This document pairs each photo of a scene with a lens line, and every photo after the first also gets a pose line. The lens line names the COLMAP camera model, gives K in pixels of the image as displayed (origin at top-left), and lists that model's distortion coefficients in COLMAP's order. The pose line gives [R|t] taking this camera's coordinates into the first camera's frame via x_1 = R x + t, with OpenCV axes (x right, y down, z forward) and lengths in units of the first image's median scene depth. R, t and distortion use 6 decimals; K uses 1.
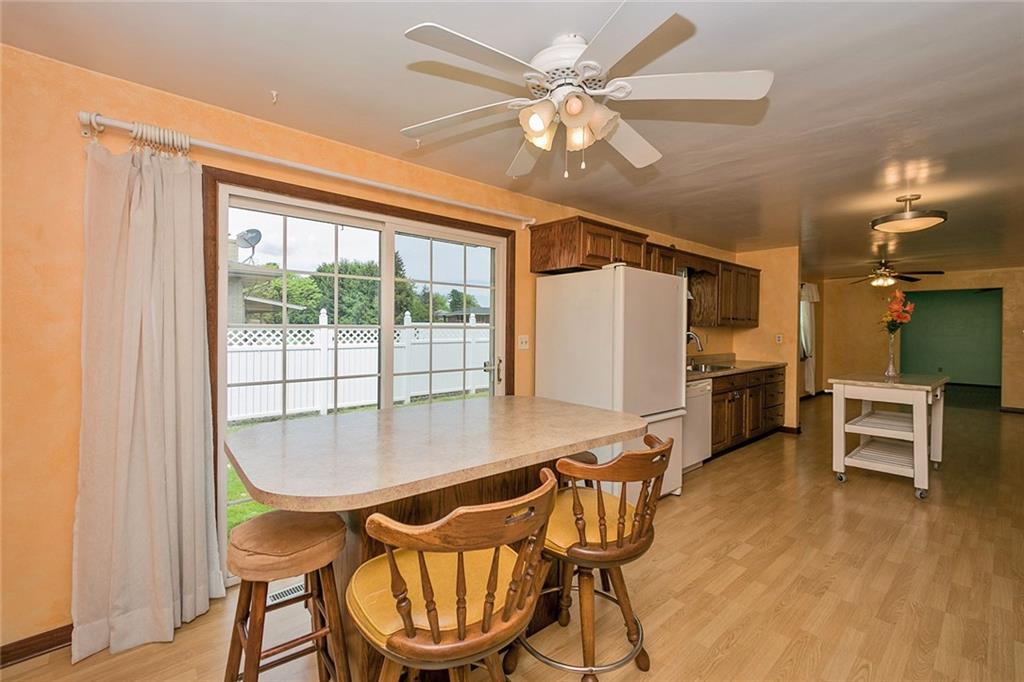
lens RADIAL K [[421.9, 0, 510.4], [0, 421.9, 334.7], [0, 0, 1]] dist [0.001242, -0.000067]
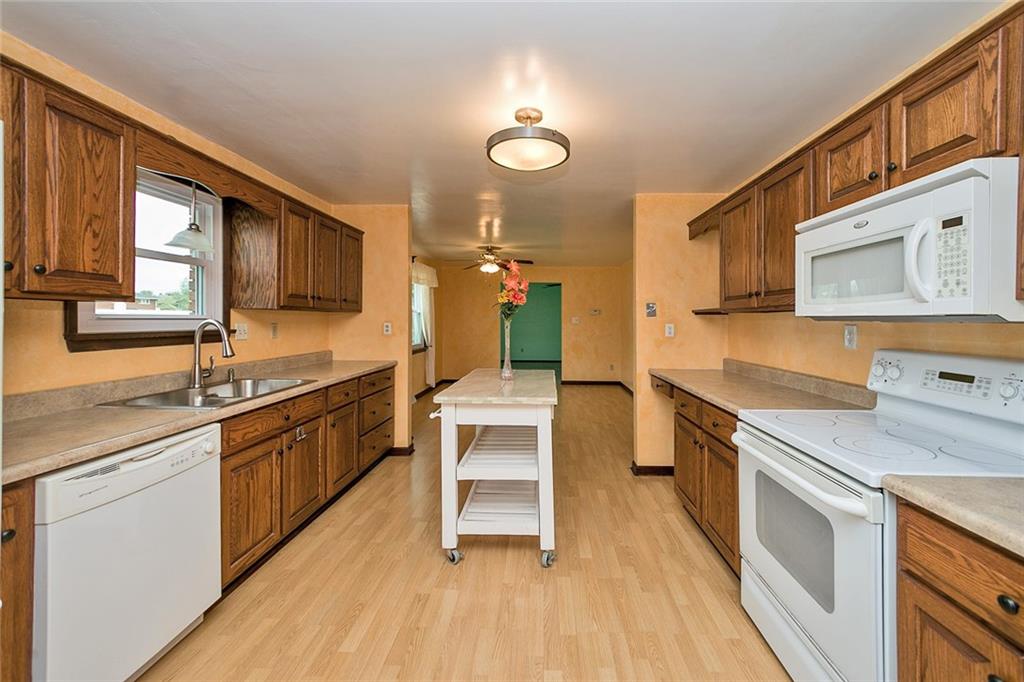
lens RADIAL K [[398.0, 0, 513.9], [0, 398.0, 322.7], [0, 0, 1]] dist [-0.021015, -0.000044]
pose [[0.696023, -0.008599, 0.717968, 0.372847], [0.010003, 0.999947, 0.002279, 0.000172], [-0.717950, 0.005596, 0.696072, 0.458509]]
